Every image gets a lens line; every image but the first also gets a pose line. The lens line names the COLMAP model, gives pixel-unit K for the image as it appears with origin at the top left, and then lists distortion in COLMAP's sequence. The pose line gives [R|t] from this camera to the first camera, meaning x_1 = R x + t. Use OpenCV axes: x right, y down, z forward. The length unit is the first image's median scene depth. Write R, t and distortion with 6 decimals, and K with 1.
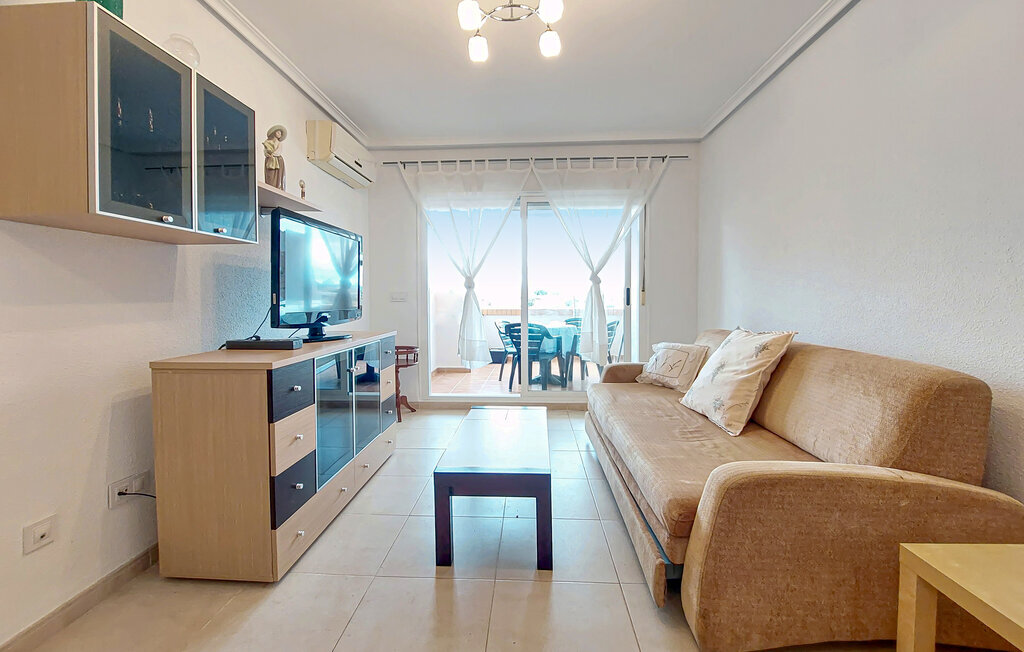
lens RADIAL K [[380.1, 0, 518.7], [0, 380.1, 298.5], [0, 0, 1]] dist [-0.000659, -0.000081]
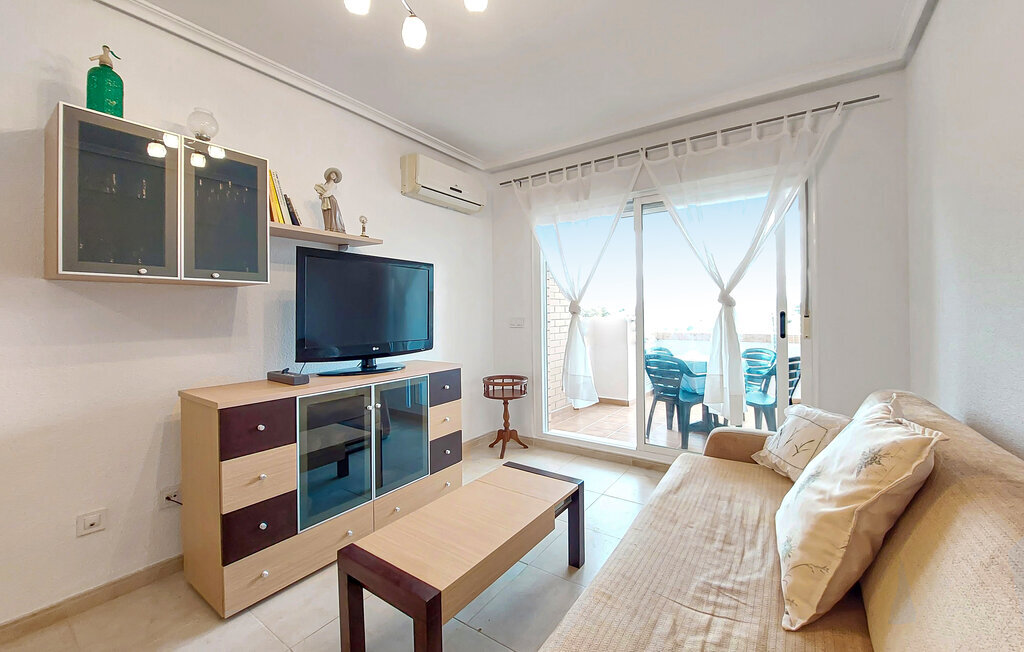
lens RADIAL K [[398.9, 0, 572.0], [0, 398.9, 305.7], [0, 0, 1]] dist [0.000008, -0.003491]
pose [[0.883706, -0.014665, -0.467812, 0.336315], [0.005969, 0.999781, -0.020066, -0.031569], [0.468004, 0.014940, 0.883600, 0.237607]]
